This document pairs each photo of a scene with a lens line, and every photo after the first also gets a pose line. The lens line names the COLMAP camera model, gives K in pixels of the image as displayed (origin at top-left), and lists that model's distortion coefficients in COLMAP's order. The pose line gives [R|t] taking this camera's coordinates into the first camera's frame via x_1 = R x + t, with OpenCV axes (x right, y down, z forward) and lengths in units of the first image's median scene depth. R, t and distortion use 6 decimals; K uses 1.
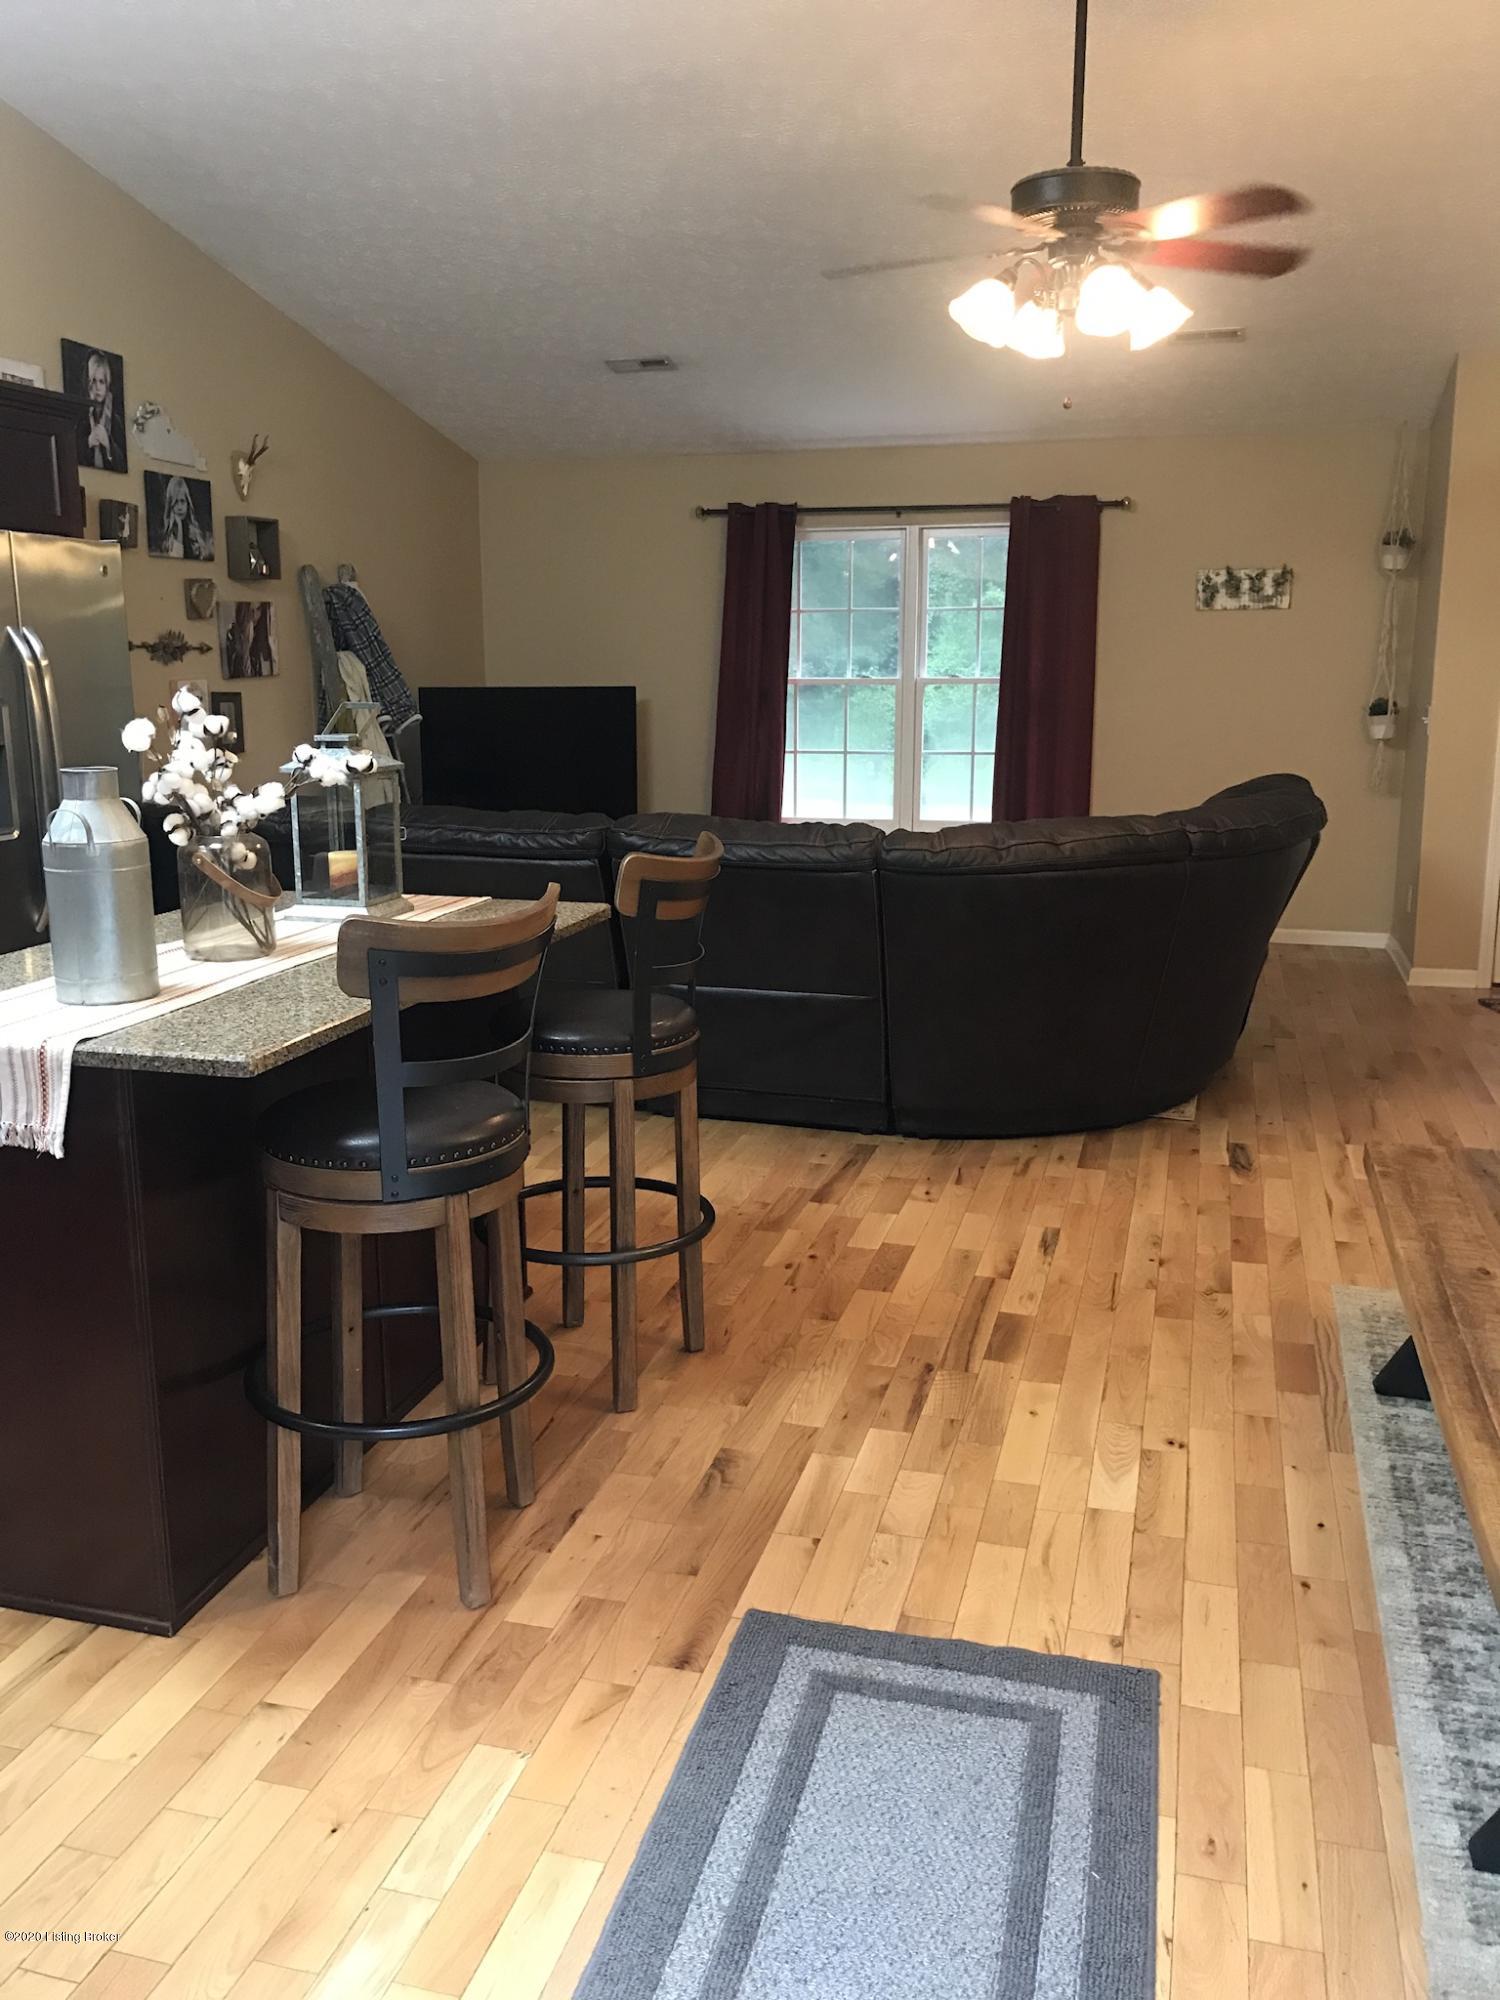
lens RADIAL K [[1627.5, 0, 750.0], [0, 1627.5, 1000.0], [0, 0, 1]] dist [0.050811, -0.074158]
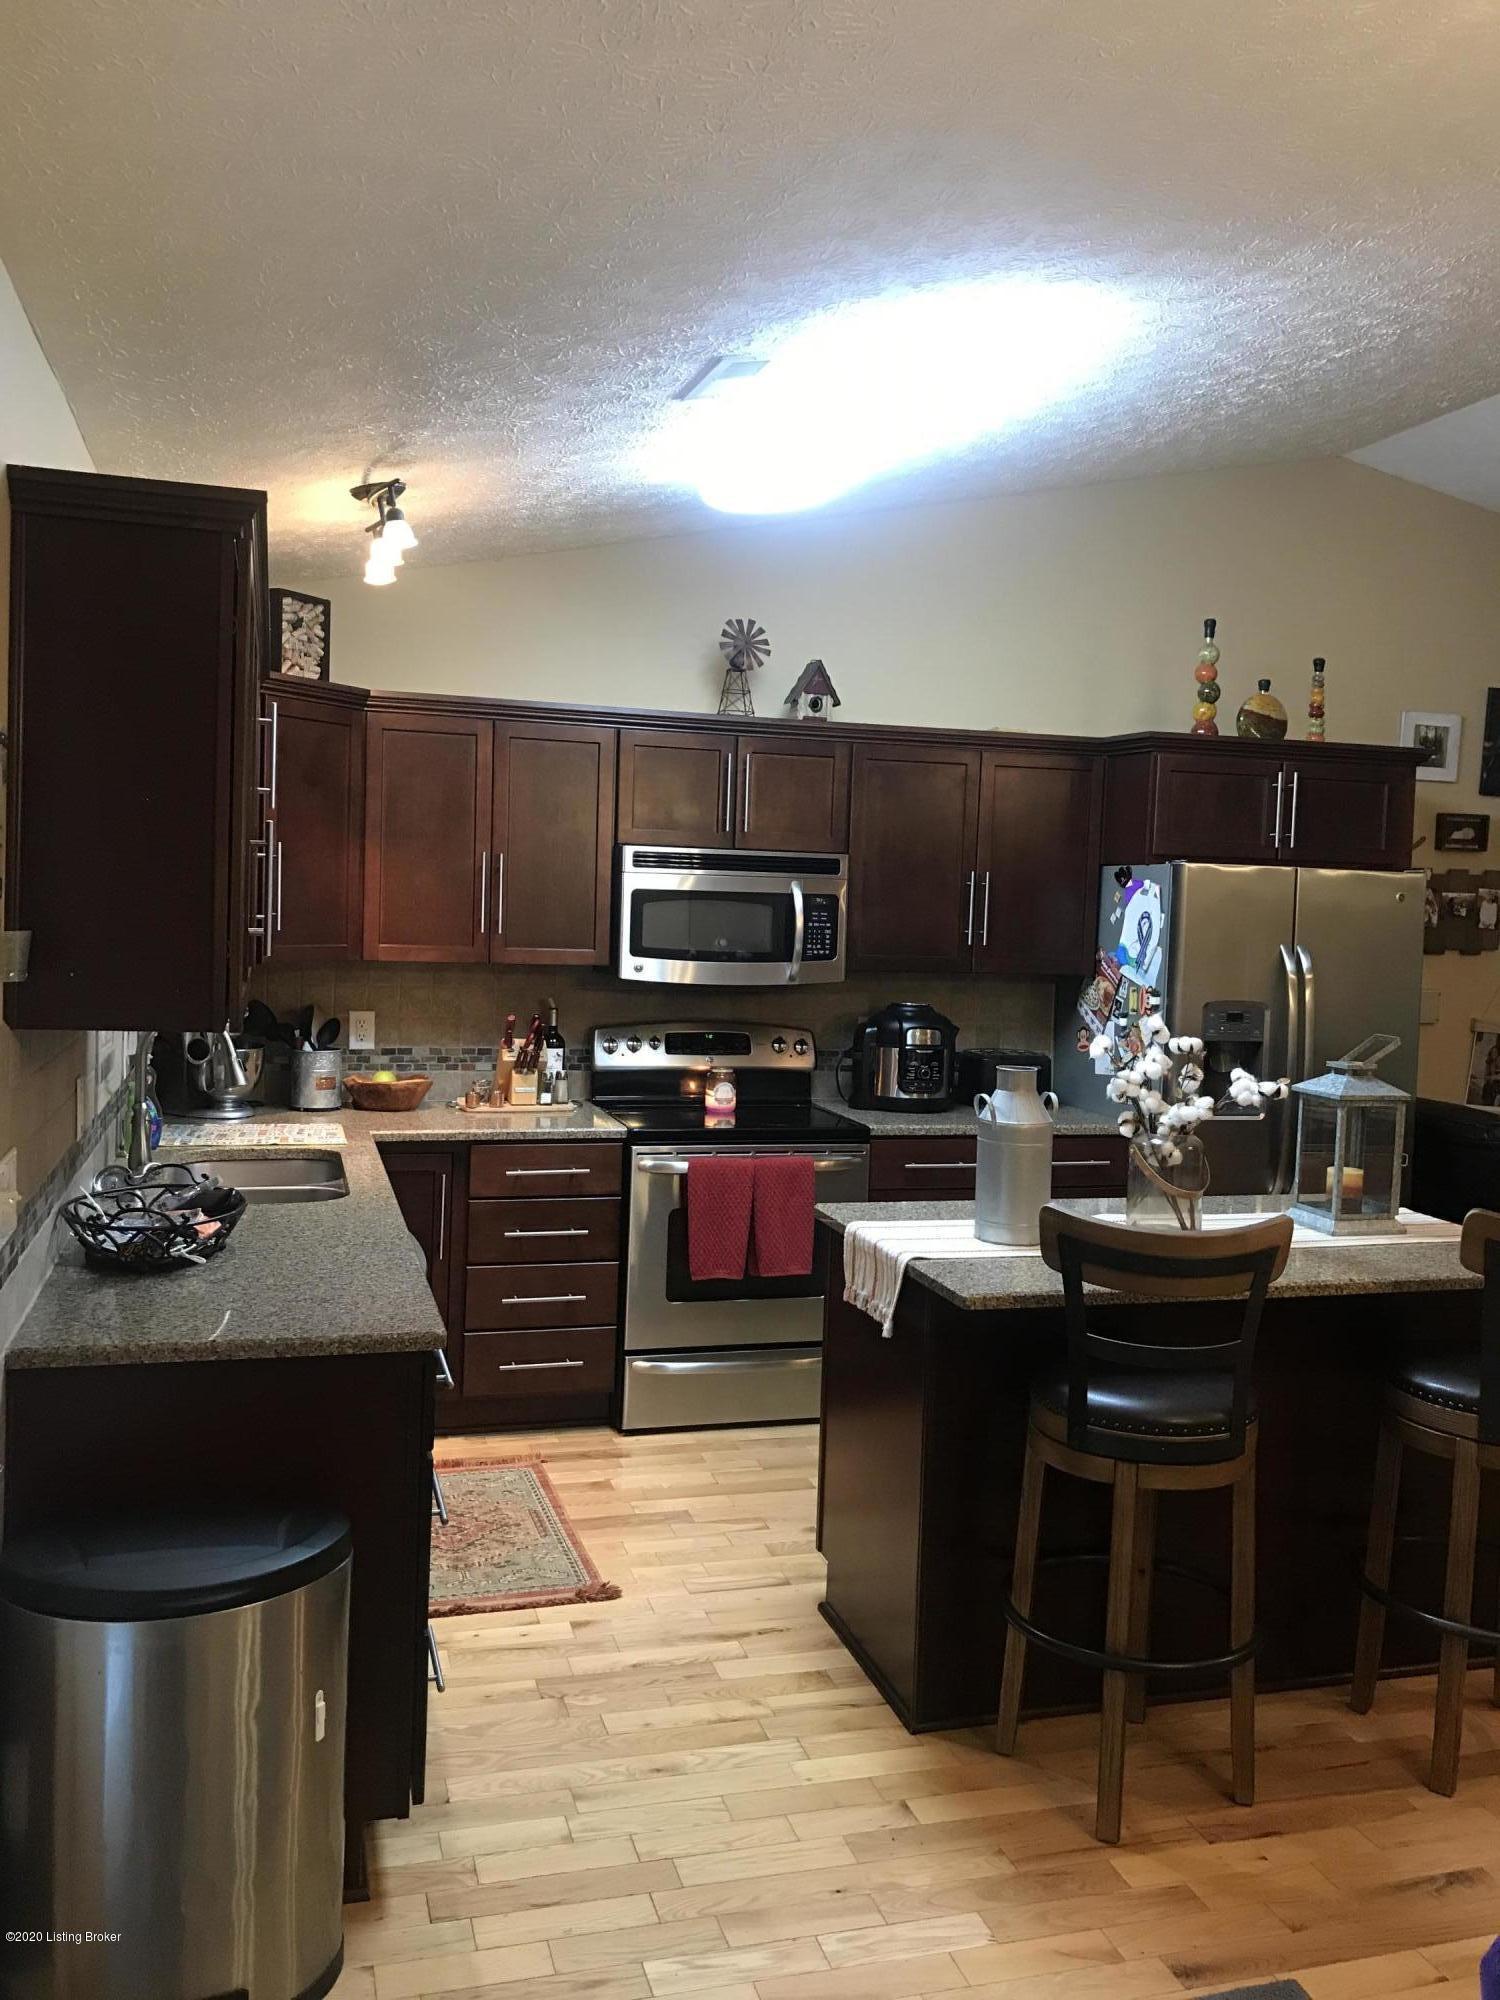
lens RADIAL K [[1627.5, 0, 750.0], [0, 1627.5, 1000.0], [0, 0, 1]] dist [0.050811, -0.074158]
pose [[0.522744, 0.070361, -0.849581, 0.552872], [-0.208606, 0.976848, -0.047454, -0.076875], [0.826573, 0.202034, 0.525319, 0.086090]]
